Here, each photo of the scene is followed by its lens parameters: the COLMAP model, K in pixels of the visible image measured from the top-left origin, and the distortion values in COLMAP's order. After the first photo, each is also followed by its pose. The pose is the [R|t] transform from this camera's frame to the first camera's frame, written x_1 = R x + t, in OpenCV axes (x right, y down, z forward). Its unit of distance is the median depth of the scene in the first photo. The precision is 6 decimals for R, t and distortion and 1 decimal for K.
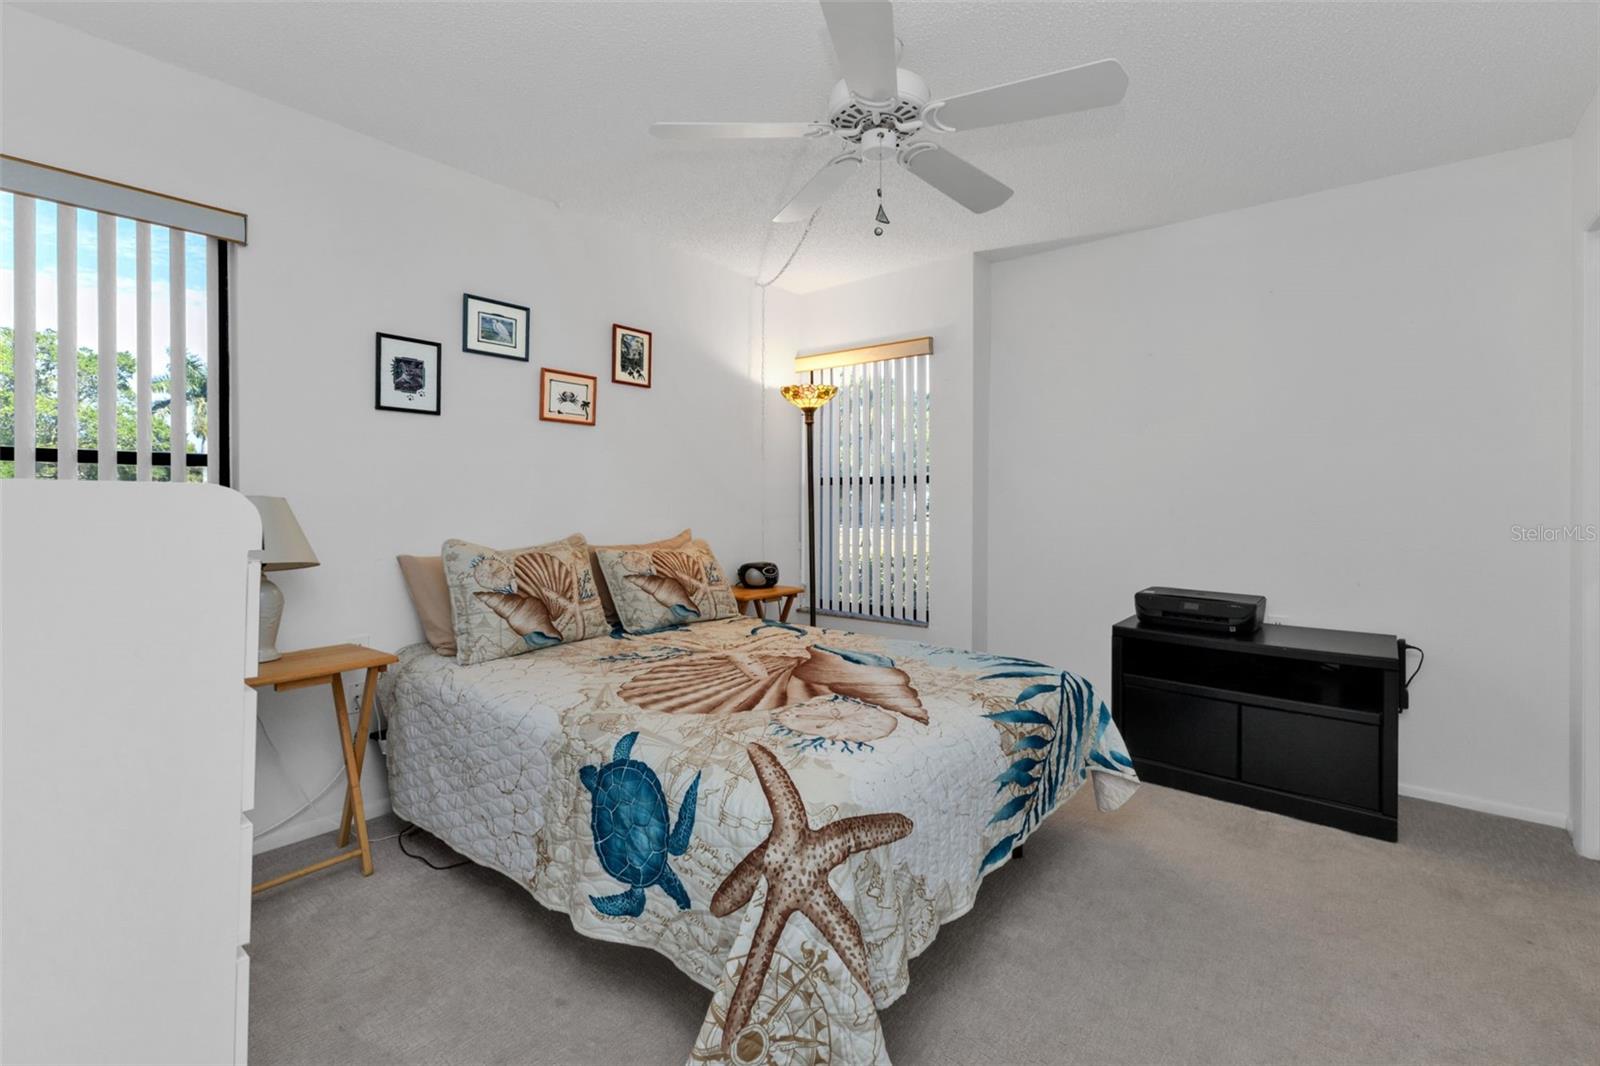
lens RADIAL K [[702.6, 0, 799.0], [0, 702.6, 530.5], [0, 0, 1]] dist [0.010060, -0.000214]
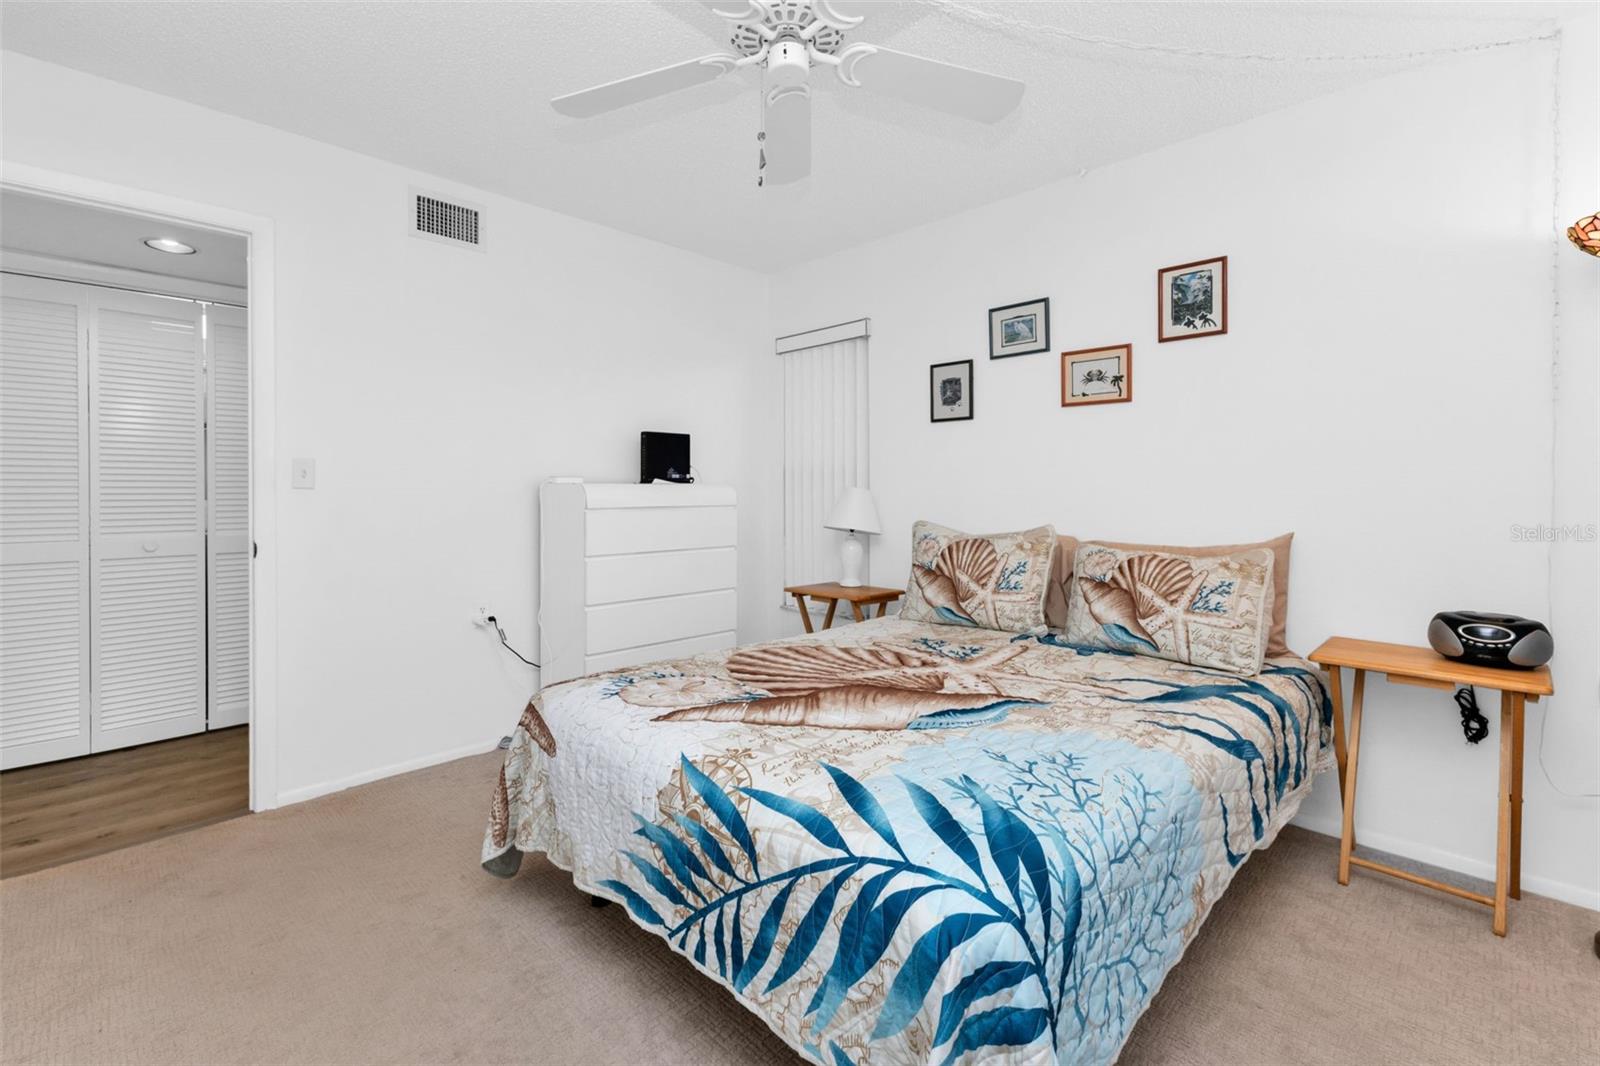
lens RADIAL K [[693.6, 0, 785.1], [0, 693.6, 513.7], [0, 0, 1]] dist [0.009325, -0.000134]
pose [[-0.103790, 0.031556, -0.994098, 0.662394], [-0.041984, 0.998467, 0.036078, -0.029818], [0.993713, 0.045481, -0.102306, 0.761483]]
